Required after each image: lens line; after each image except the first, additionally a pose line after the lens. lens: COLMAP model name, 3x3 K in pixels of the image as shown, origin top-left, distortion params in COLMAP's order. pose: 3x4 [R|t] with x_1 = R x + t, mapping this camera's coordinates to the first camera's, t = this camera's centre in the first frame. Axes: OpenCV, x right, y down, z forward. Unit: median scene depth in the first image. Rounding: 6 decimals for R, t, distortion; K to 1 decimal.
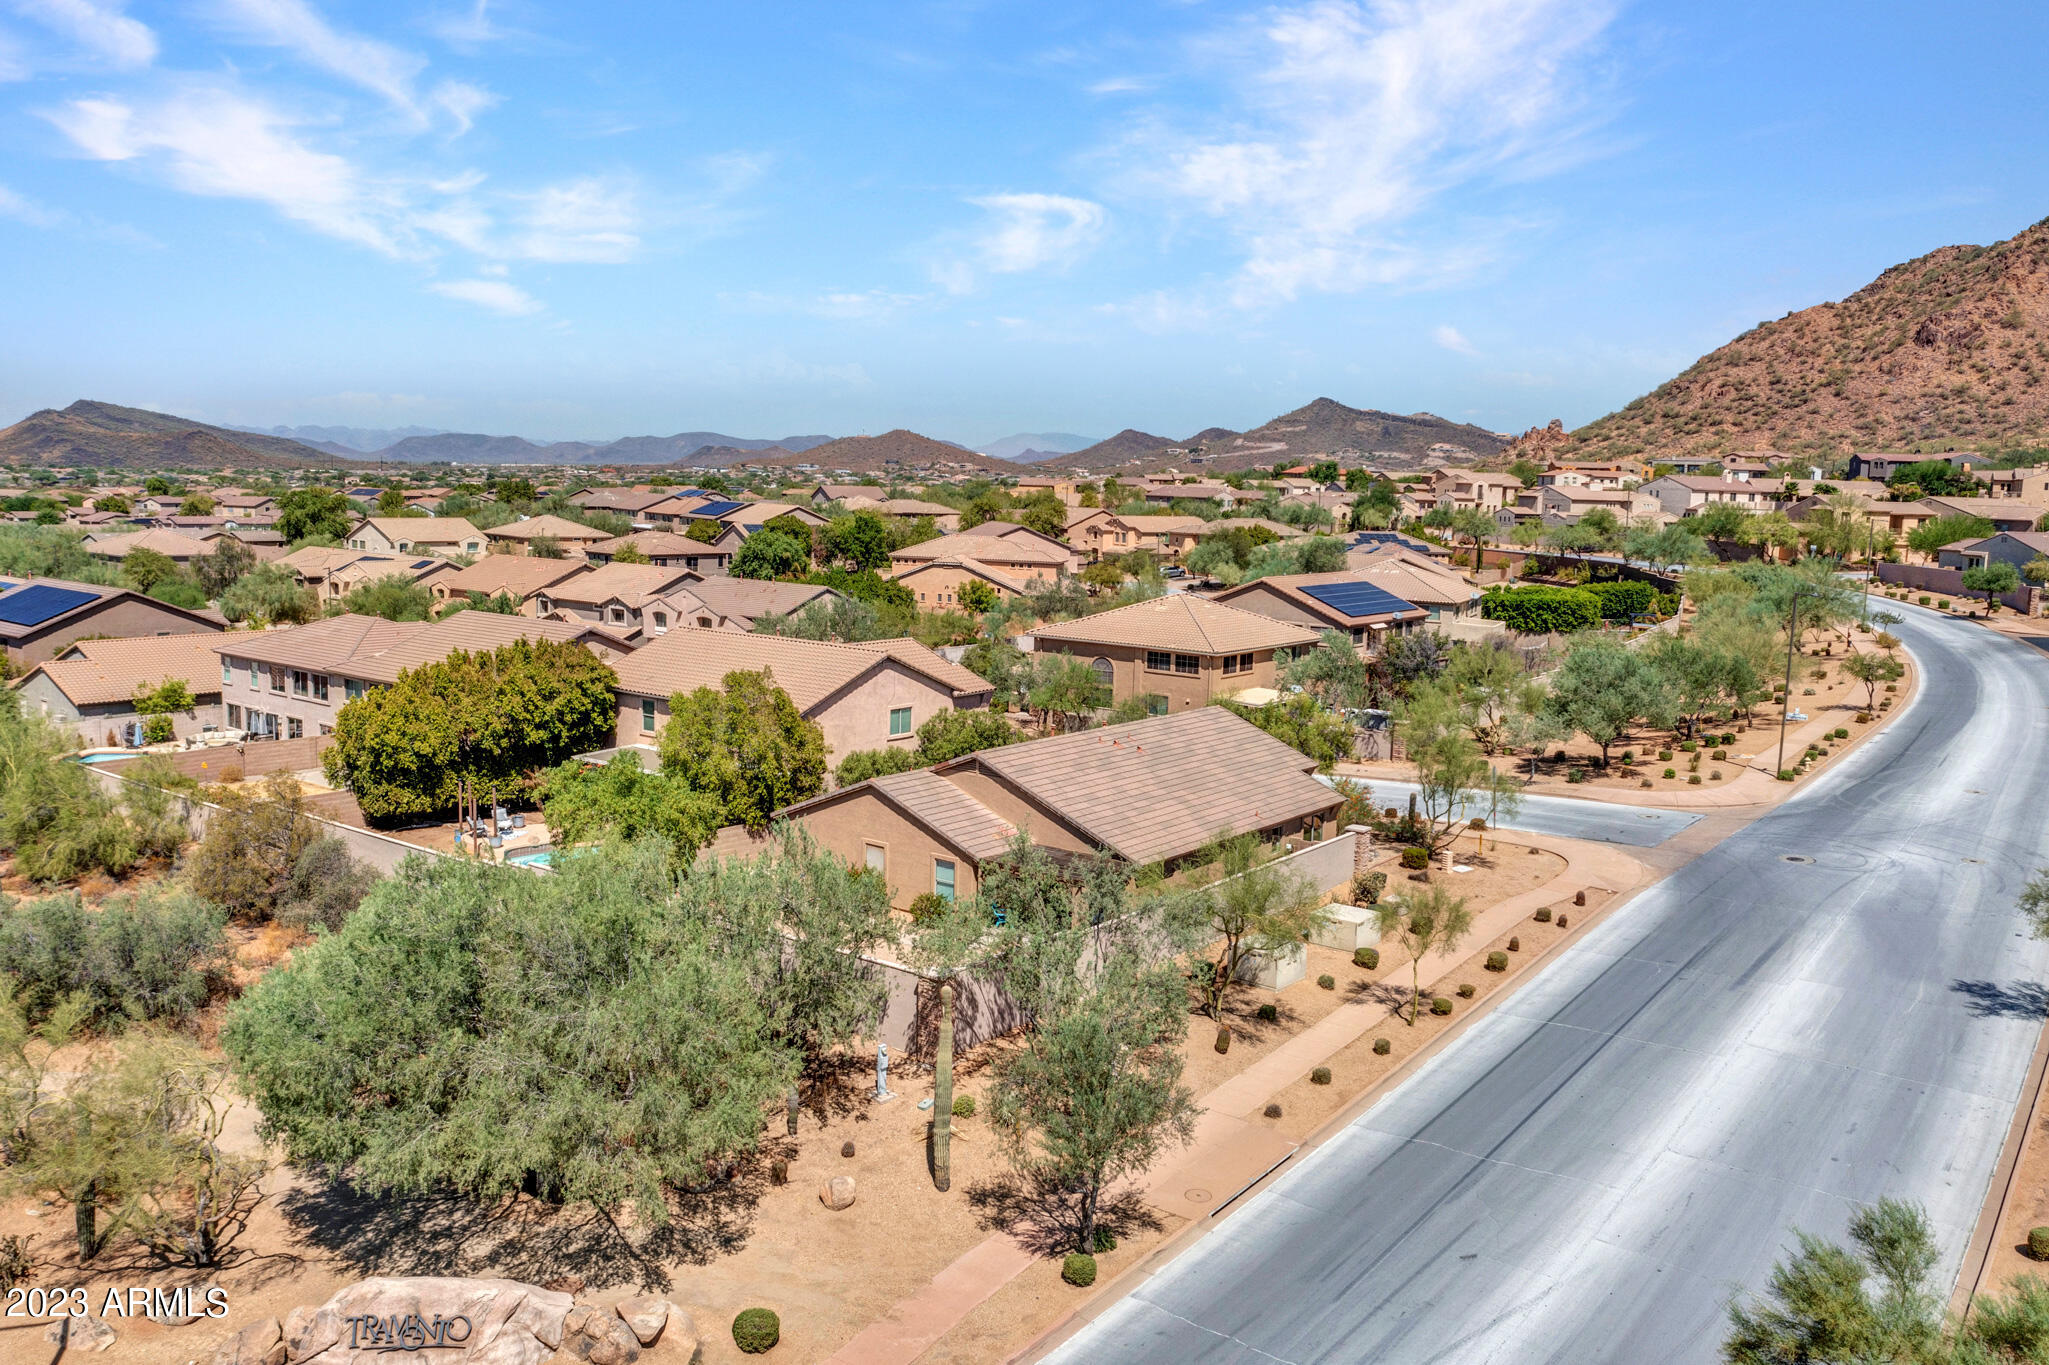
lens RADIAL K [[1555.3, 0, 1024.5], [0, 1555.3, 682.5], [0, 0, 1]] dist [-0.048430, -0.010110]
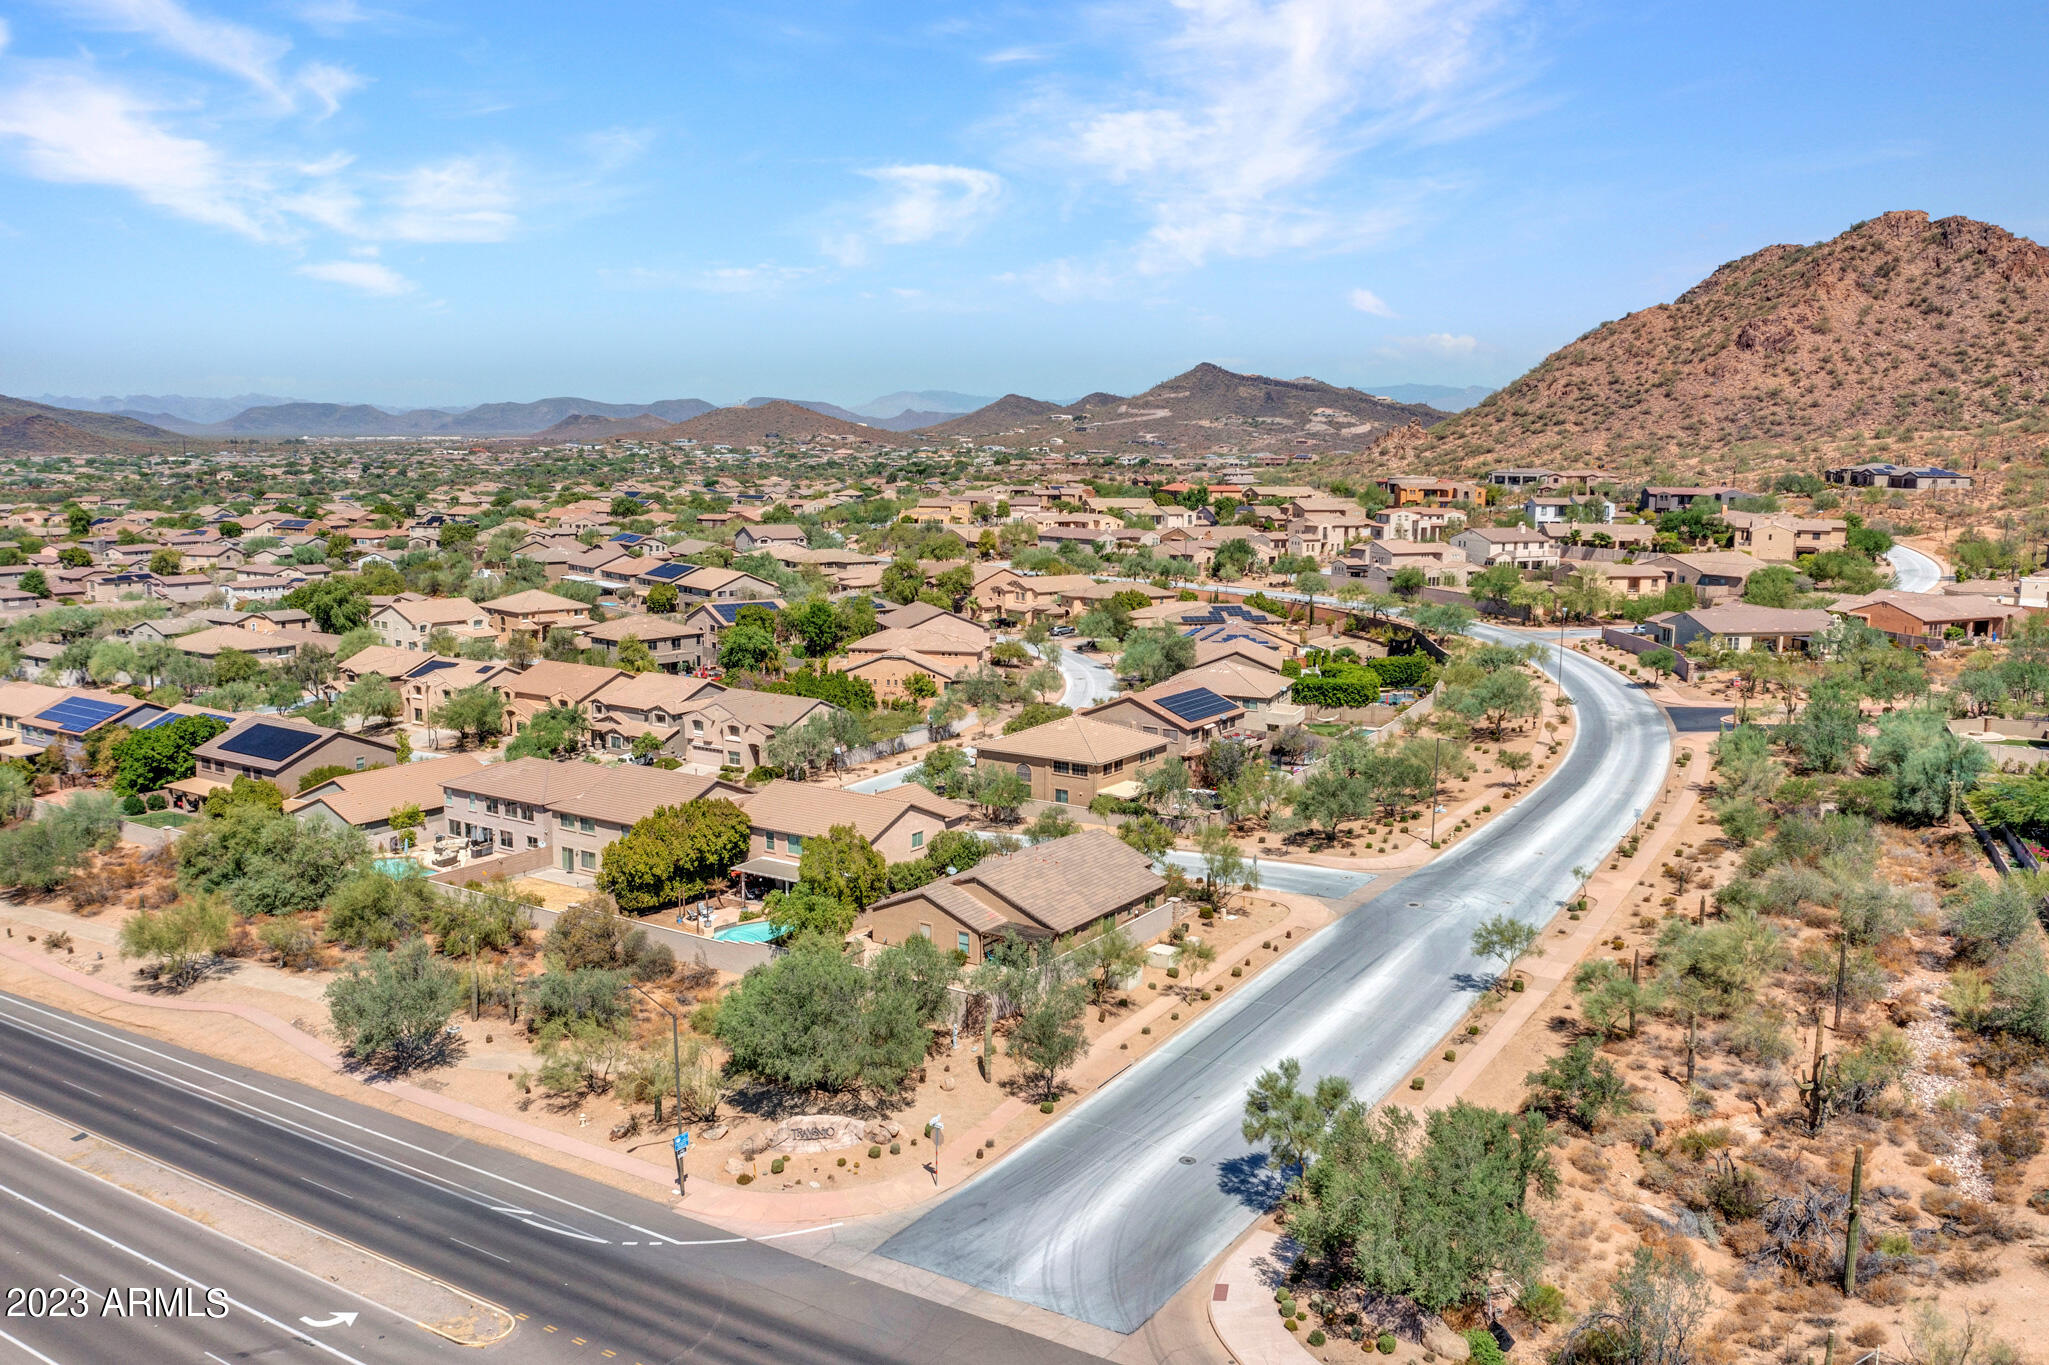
lens RADIAL K [[1595.9, 0, 1048.3], [0, 1595.9, 674.6], [0, 0, 1]] dist [-0.078638, 0.001114]
pose [[0.995983, -0.023836, 0.086315, -0.023205], [0.022451, 0.999604, 0.016983, -0.052094], [-0.086685, -0.014977, 0.996123, -0.218647]]
